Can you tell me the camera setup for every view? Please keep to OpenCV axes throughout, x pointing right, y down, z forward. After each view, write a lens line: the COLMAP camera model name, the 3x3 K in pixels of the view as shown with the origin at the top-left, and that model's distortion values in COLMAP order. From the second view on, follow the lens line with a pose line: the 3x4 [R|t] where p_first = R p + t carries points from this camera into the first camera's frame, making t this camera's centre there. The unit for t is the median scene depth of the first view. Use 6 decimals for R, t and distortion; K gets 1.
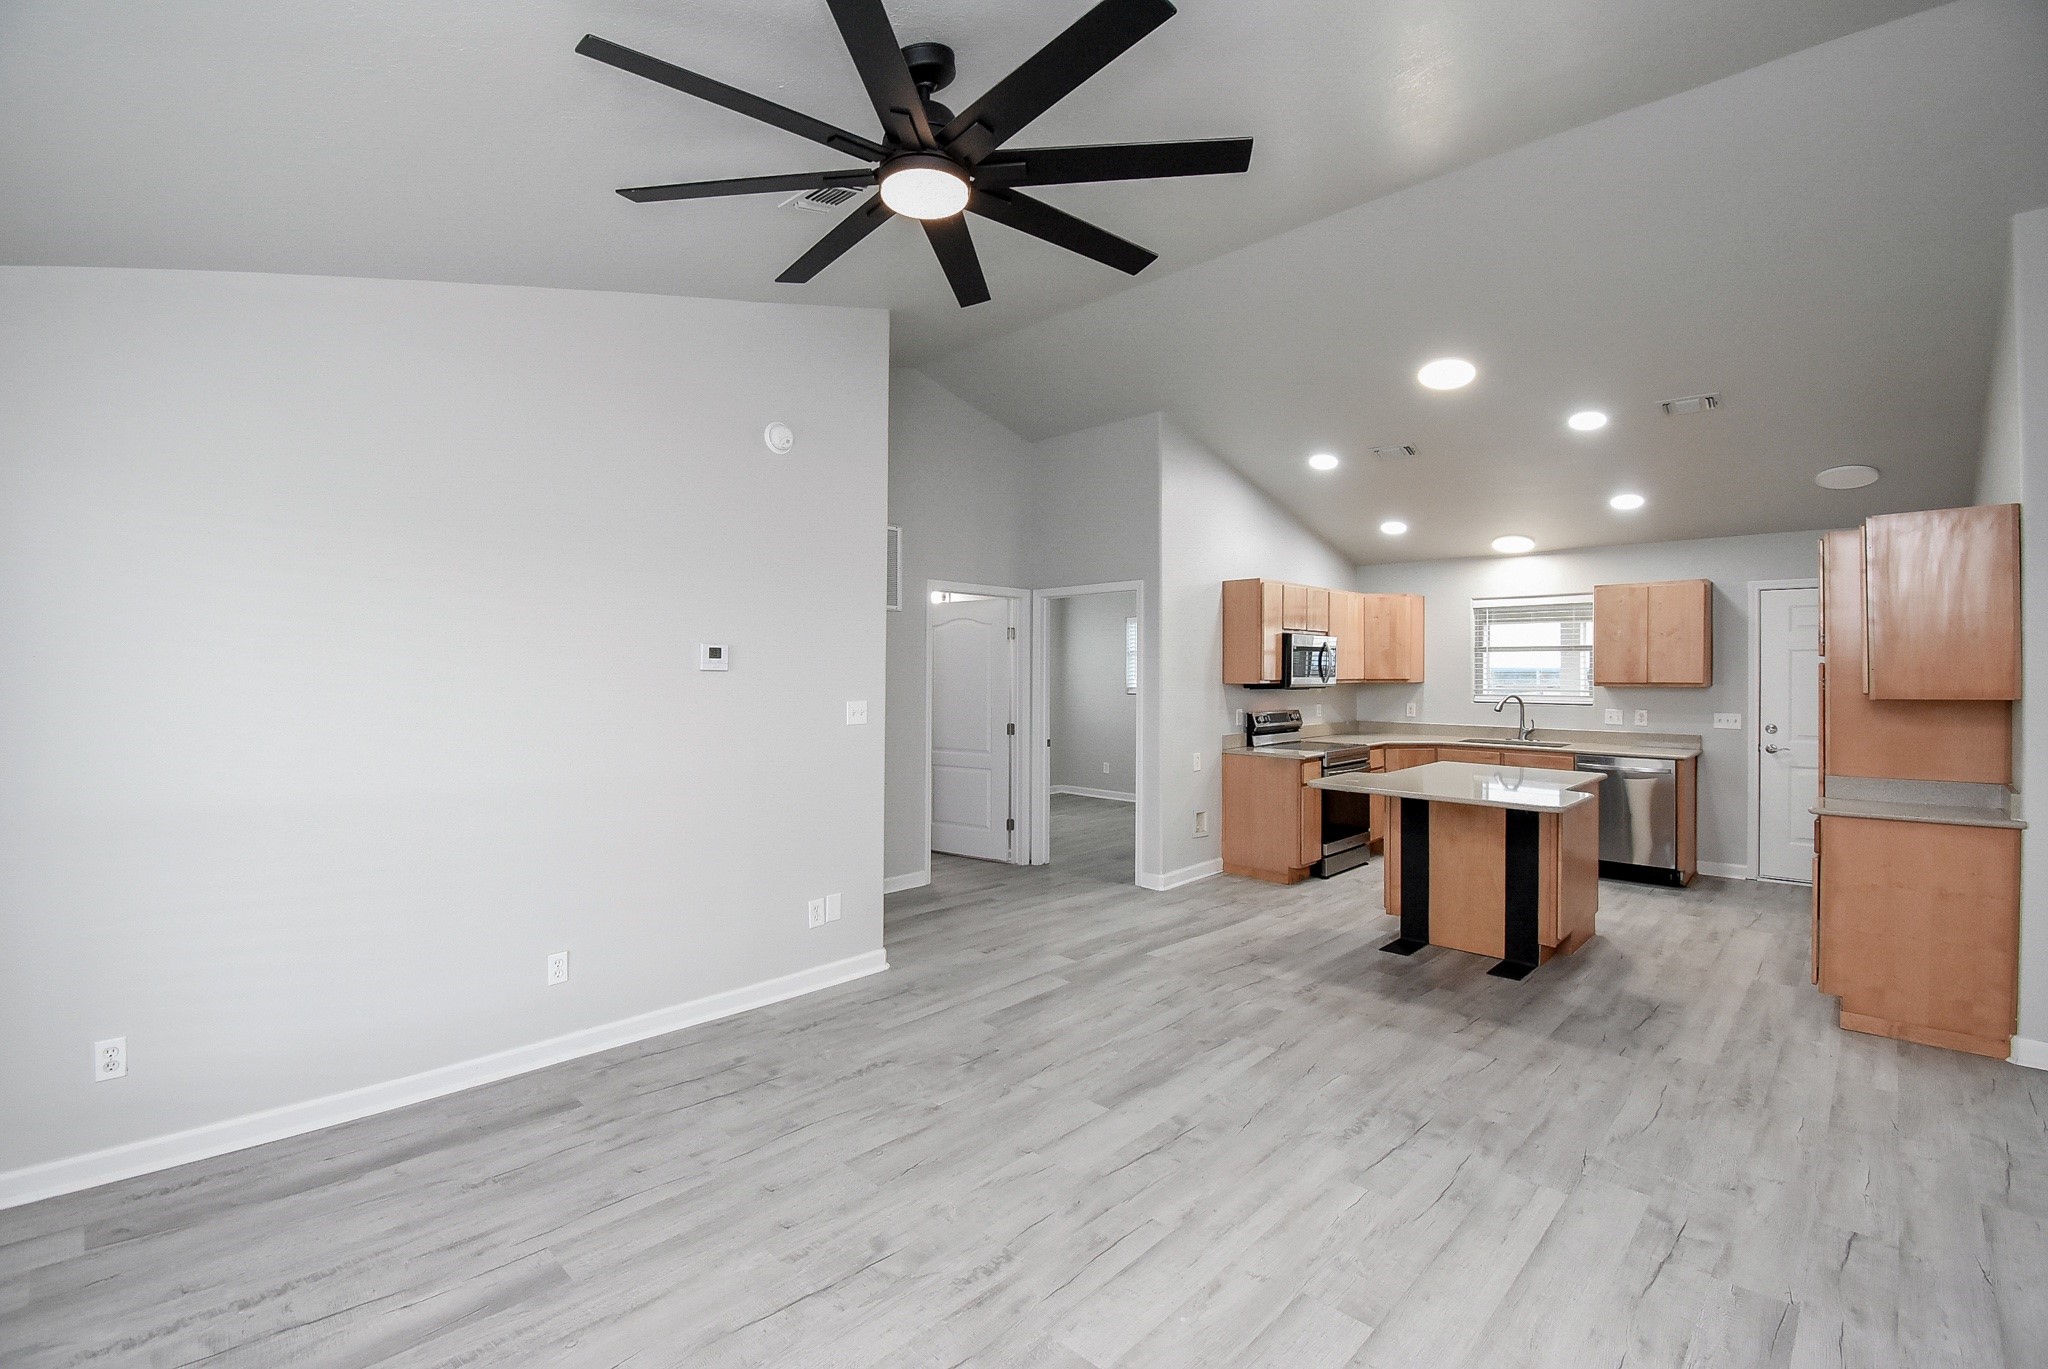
lens RADIAL K [[904.7, 0, 1016.4], [0, 904.7, 667.6], [0, 0, 1]] dist [0.005436, -0.014932]
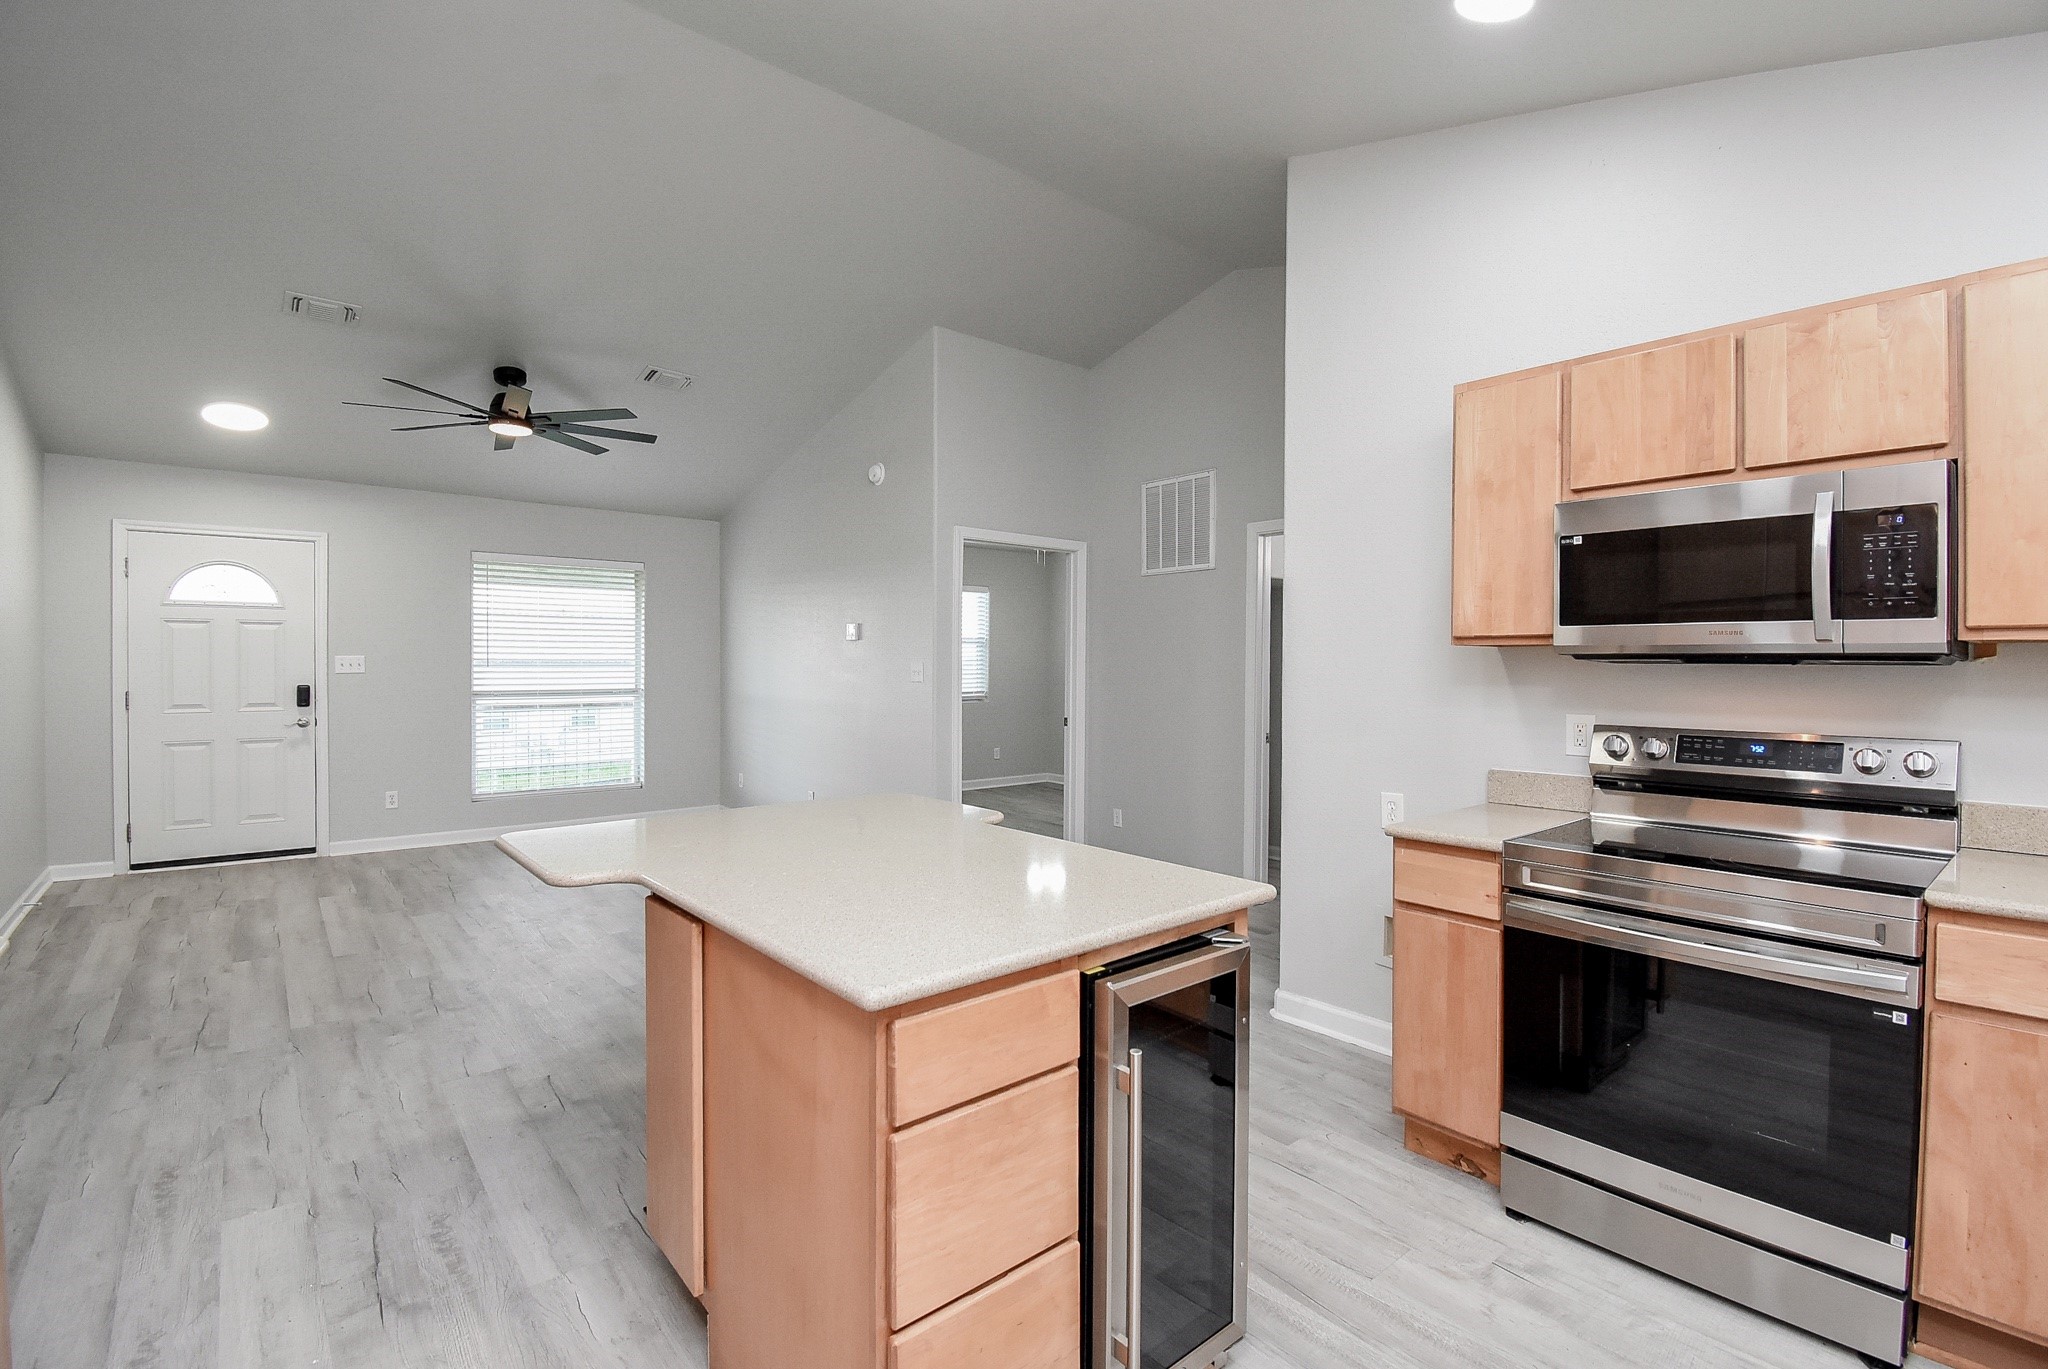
lens RADIAL K [[932.2, 0, 1015.0], [0, 932.2, 671.5], [0, 0, 1]] dist [-0.007747, -0.009594]
pose [[-0.108508, 0.007113, -0.994070, 0.931780], [-0.001477, 0.999972, 0.007316, 0.035556], [0.994095, 0.002262, -0.108494, 1.121728]]
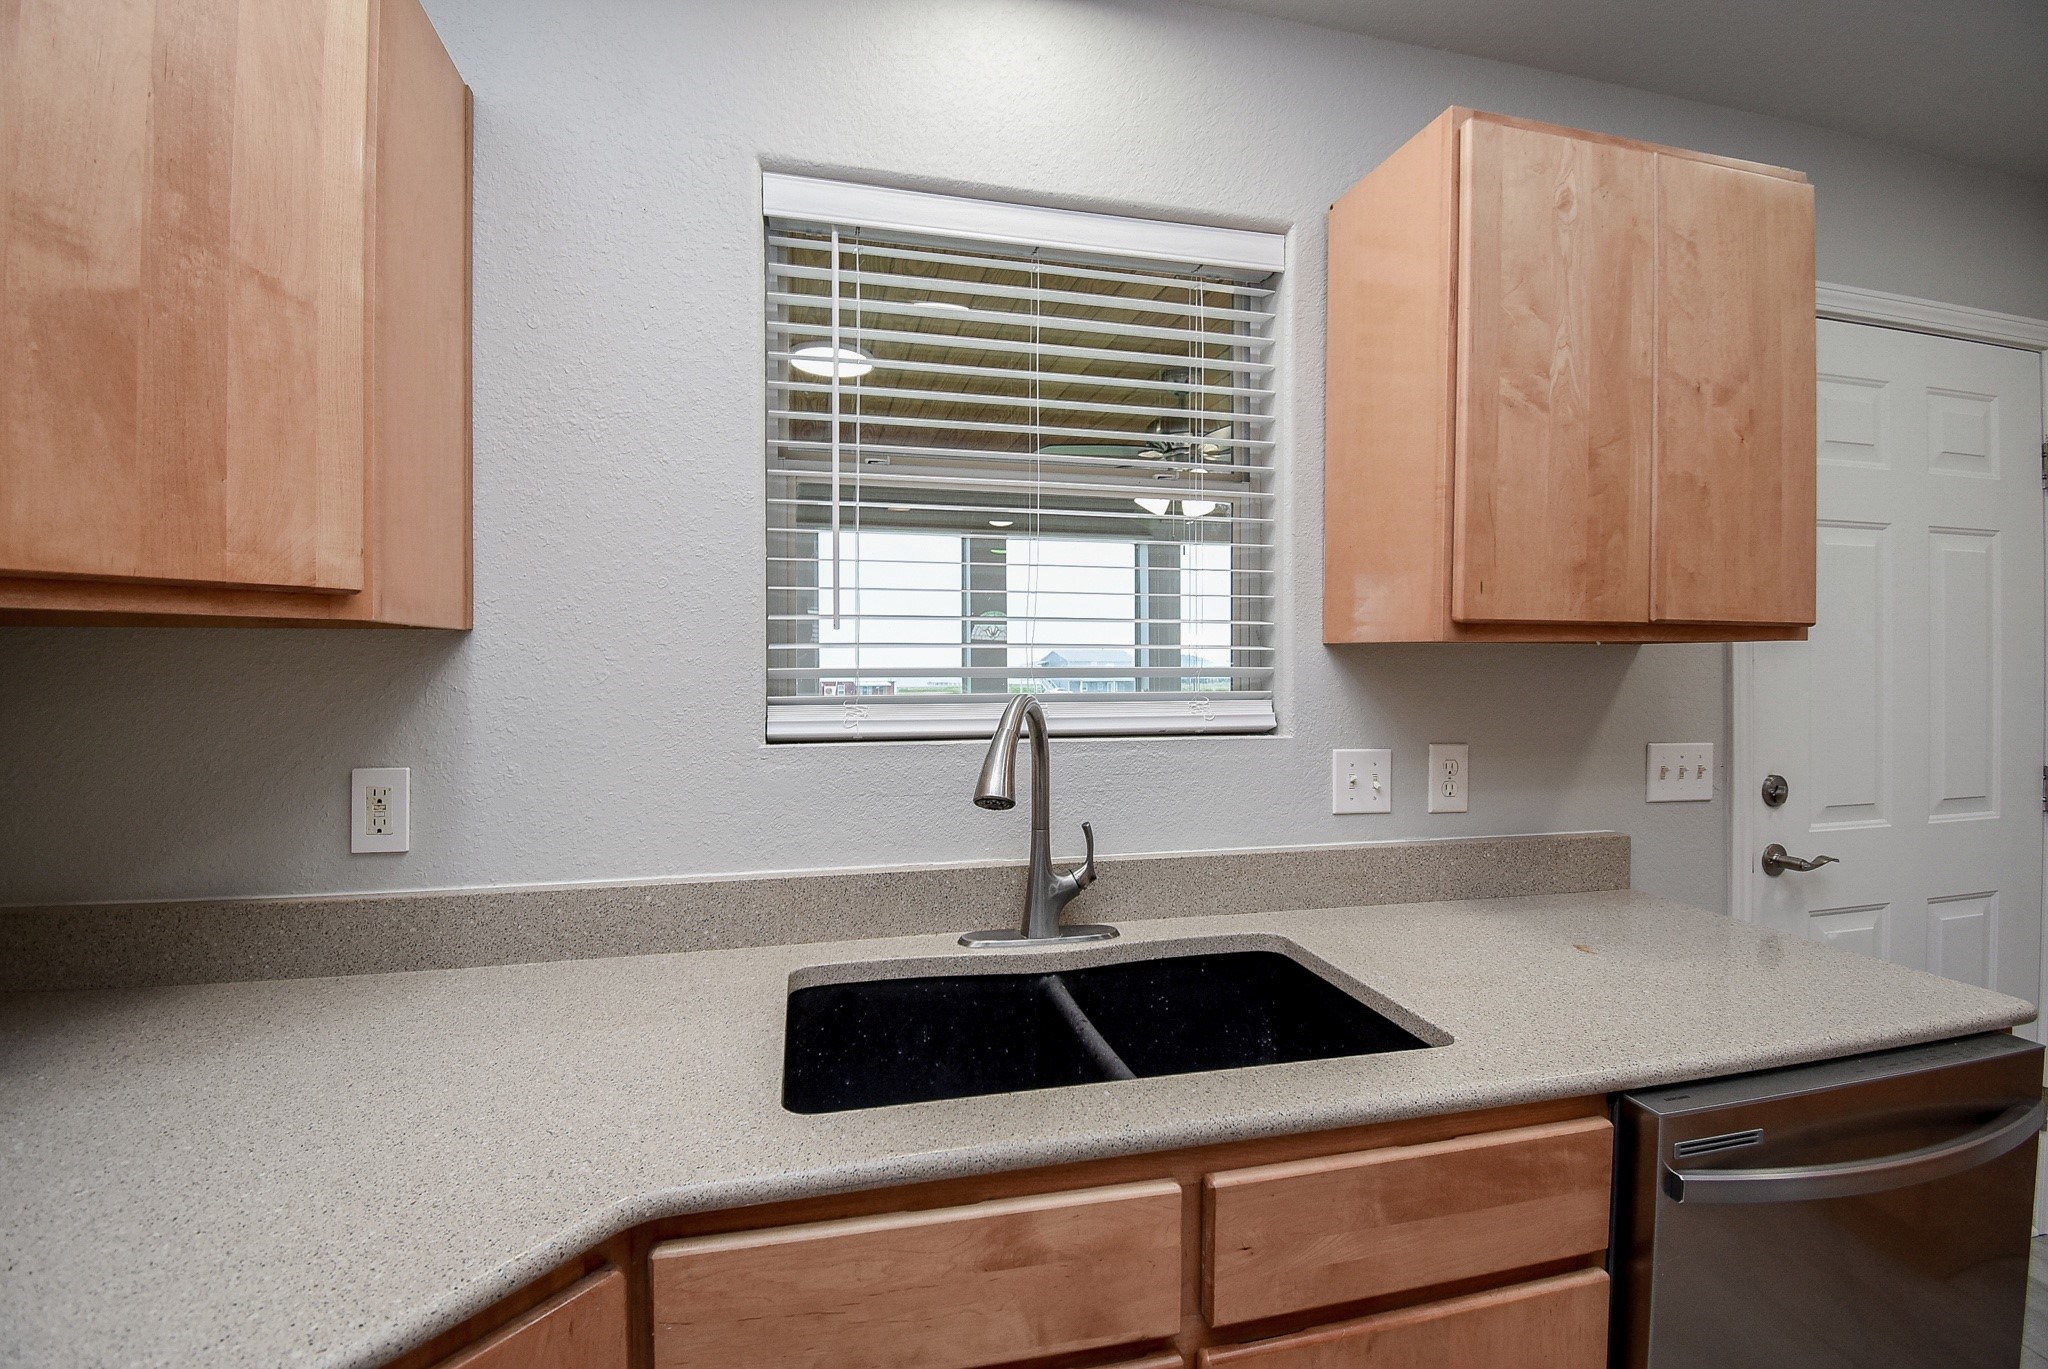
lens RADIAL K [[904.7, 0, 1018.0], [0, 904.7, 674.4], [0, 0, 1]] dist [0.005436, -0.014932]
pose [[0.539340, -0.011471, 0.842010, 0.596250], [-0.001353, 0.999894, 0.014489, 0.034701], [-0.842087, -0.008954, 0.539267, 1.349221]]
